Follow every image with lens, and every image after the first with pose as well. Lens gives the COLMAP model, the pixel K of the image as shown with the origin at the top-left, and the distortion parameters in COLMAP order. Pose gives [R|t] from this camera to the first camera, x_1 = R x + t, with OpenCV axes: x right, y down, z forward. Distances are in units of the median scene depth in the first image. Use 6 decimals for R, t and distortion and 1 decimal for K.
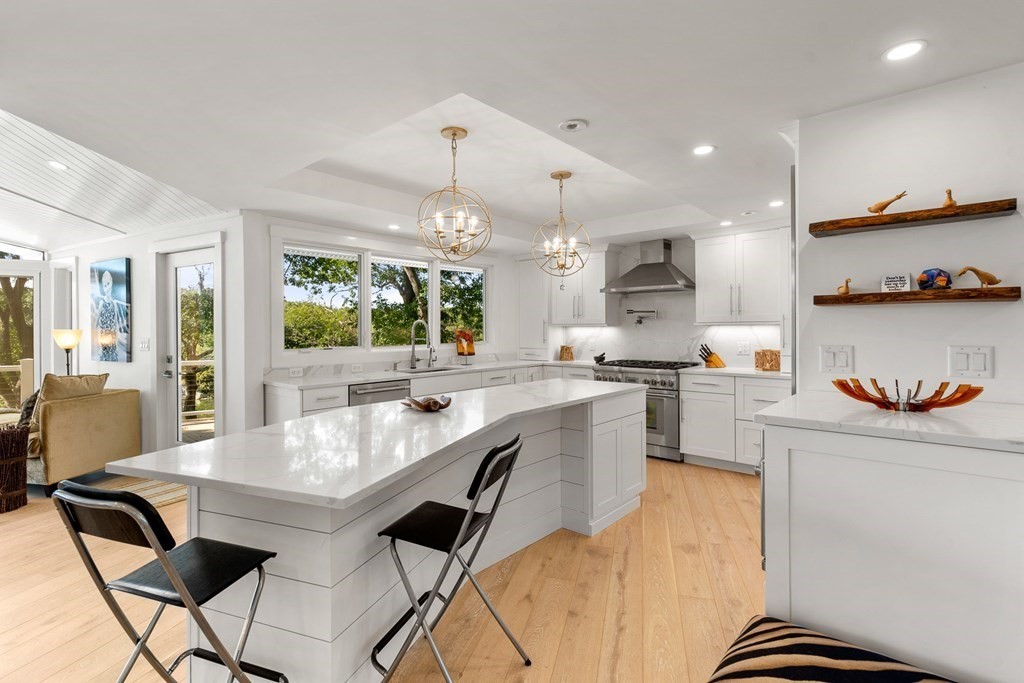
lens RADIAL K [[486.0, 0, 503.6], [0, 486.0, 334.0], [0, 0, 1]] dist [-0.001208, -0.001020]
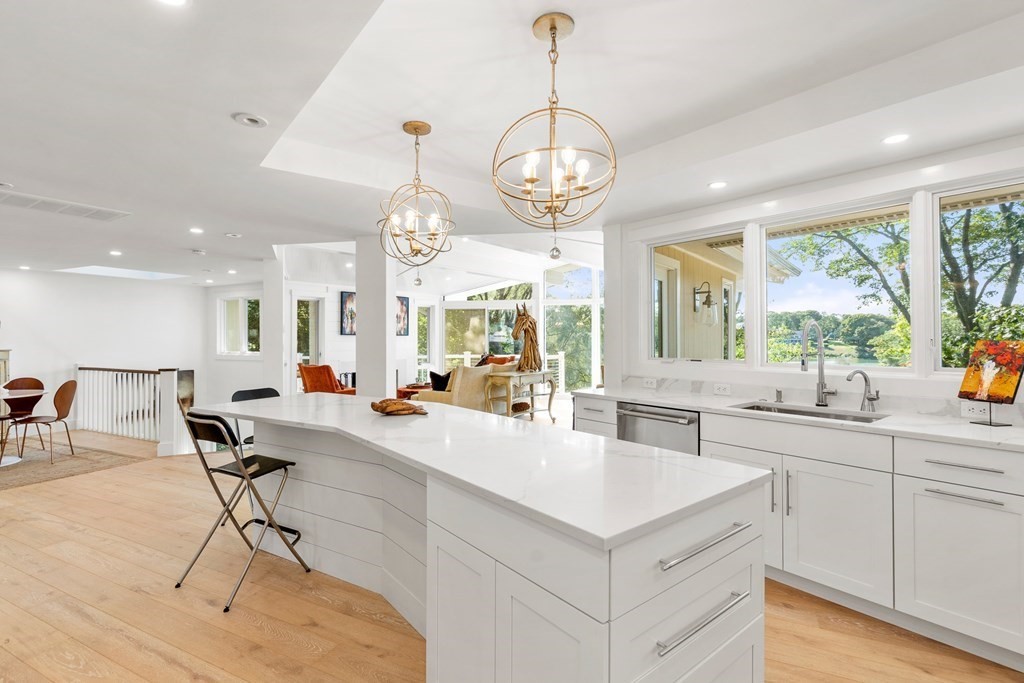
lens RADIAL K [[486.0, 0, 503.6], [0, 486.0, 334.0], [0, 0, 1]] dist [-0.001208, -0.001020]
pose [[-0.183698, -0.001430, -0.982982, 0.497304], [-0.010820, 0.999941, 0.000567, -0.010697], [0.982923, 0.010740, -0.183702, 0.843095]]
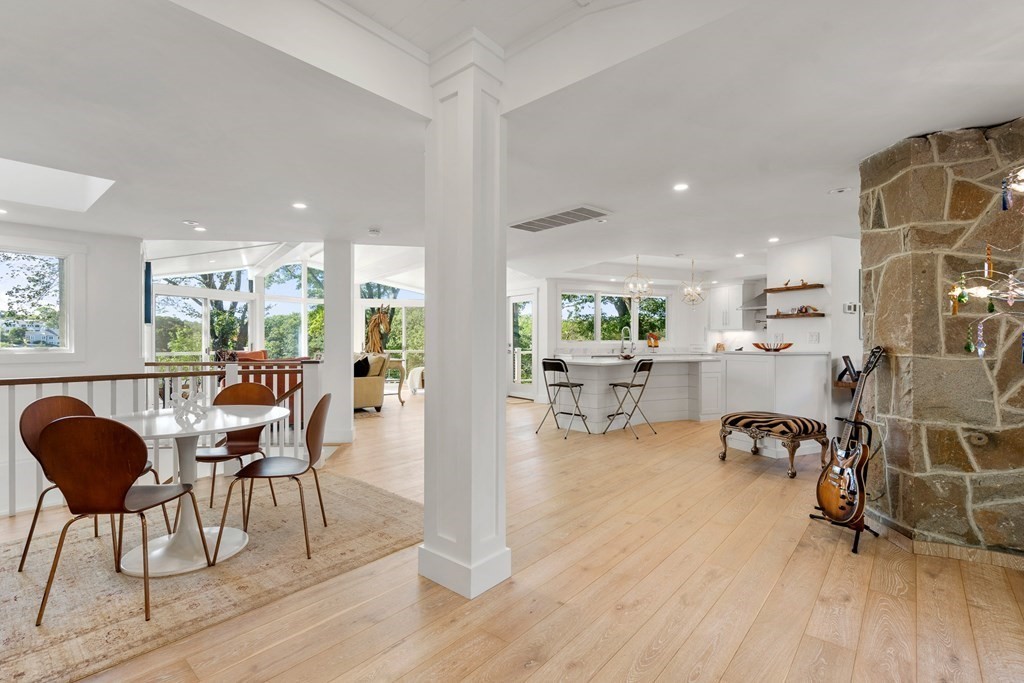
lens RADIAL K [[486.0, 0, 503.6], [0, 486.0, 334.0], [0, 0, 1]] dist [-0.001208, -0.001020]
pose [[0.906326, 0.002735, -0.422571, 0.216581], [-0.012969, 0.999688, -0.021345, 0.050810], [0.422381, 0.024826, 0.906079, -1.018263]]
